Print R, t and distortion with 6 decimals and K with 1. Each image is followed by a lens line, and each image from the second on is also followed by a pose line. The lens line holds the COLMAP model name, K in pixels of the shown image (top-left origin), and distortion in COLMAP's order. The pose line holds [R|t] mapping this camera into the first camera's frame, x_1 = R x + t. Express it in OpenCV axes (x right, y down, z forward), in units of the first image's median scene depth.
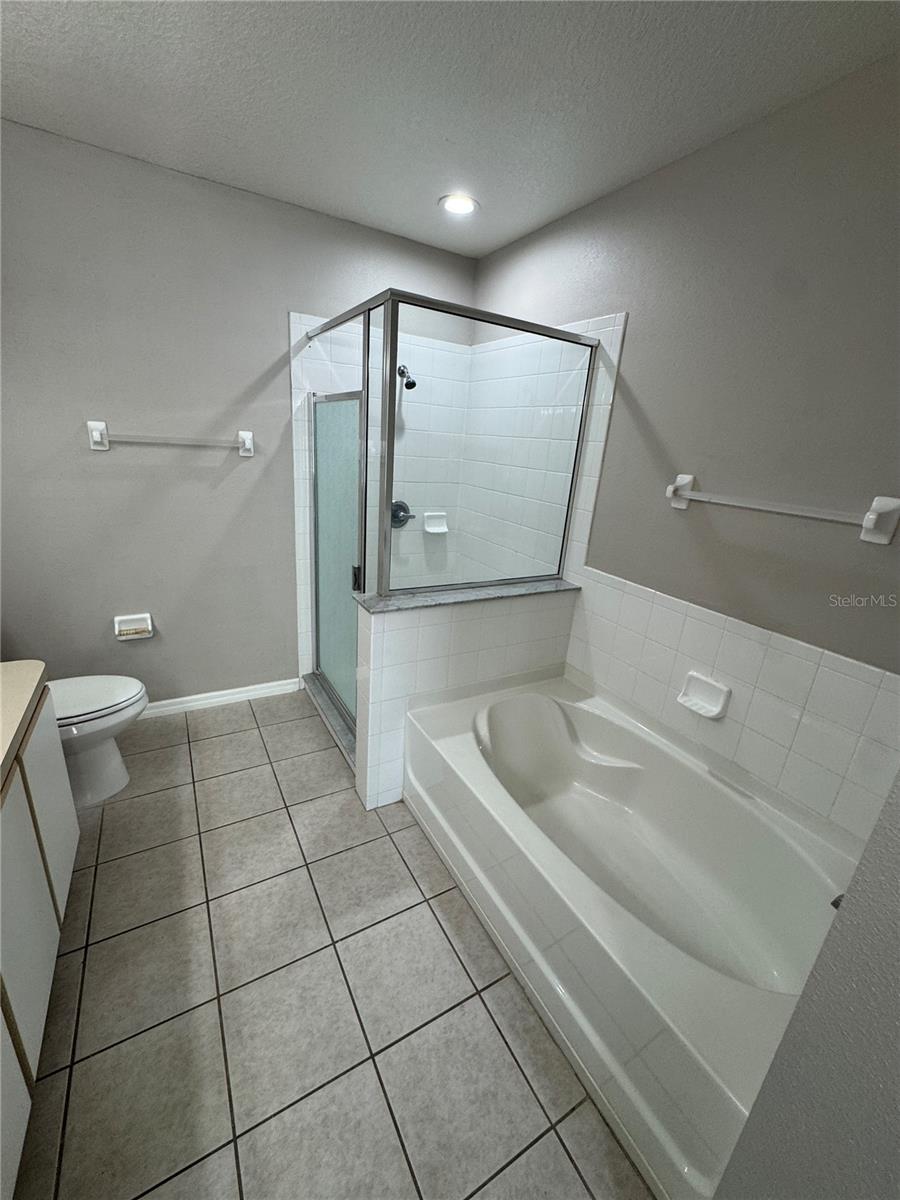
lens RADIAL K [[482.3, 0, 451.9], [0, 482.3, 600.0], [0, 0, 1]] dist [-0.003776, 0.000420]
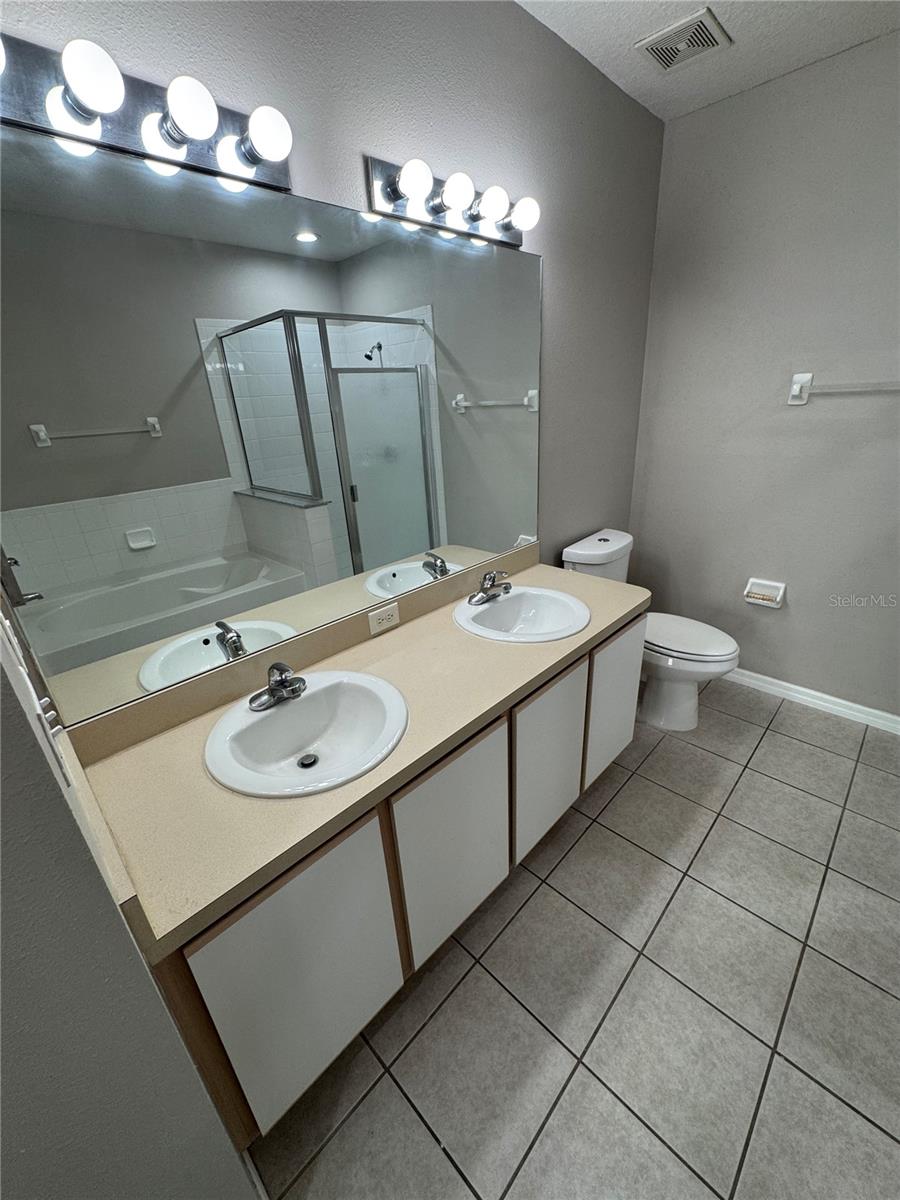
lens RADIAL K [[482.3, 0, 451.9], [0, 482.3, 600.0], [0, 0, 1]] dist [-0.003776, 0.000420]
pose [[0.262990, 0.297371, -0.917827, 0.076373], [-0.234890, 0.942425, 0.238037, -0.014855], [0.935769, 0.152987, 0.317698, 0.123250]]
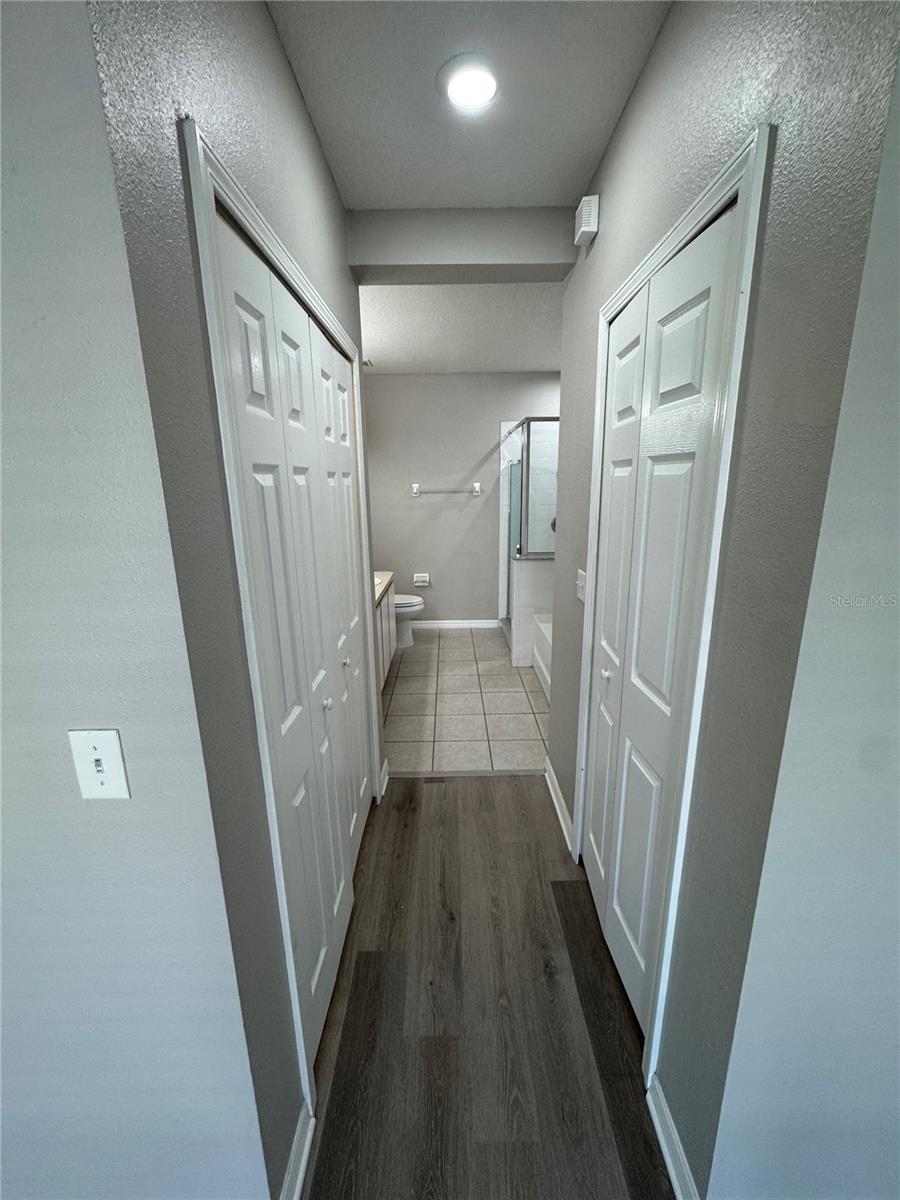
lens RADIAL K [[482.3, 0, 451.9], [0, 482.3, 600.0], [0, 0, 1]] dist [-0.003776, 0.000420]
pose [[0.864581, 0.036309, -0.501180, 0.567960], [-0.082535, 0.994101, -0.070360, 0.318317], [0.495669, 0.102197, 0.862478, -0.820086]]
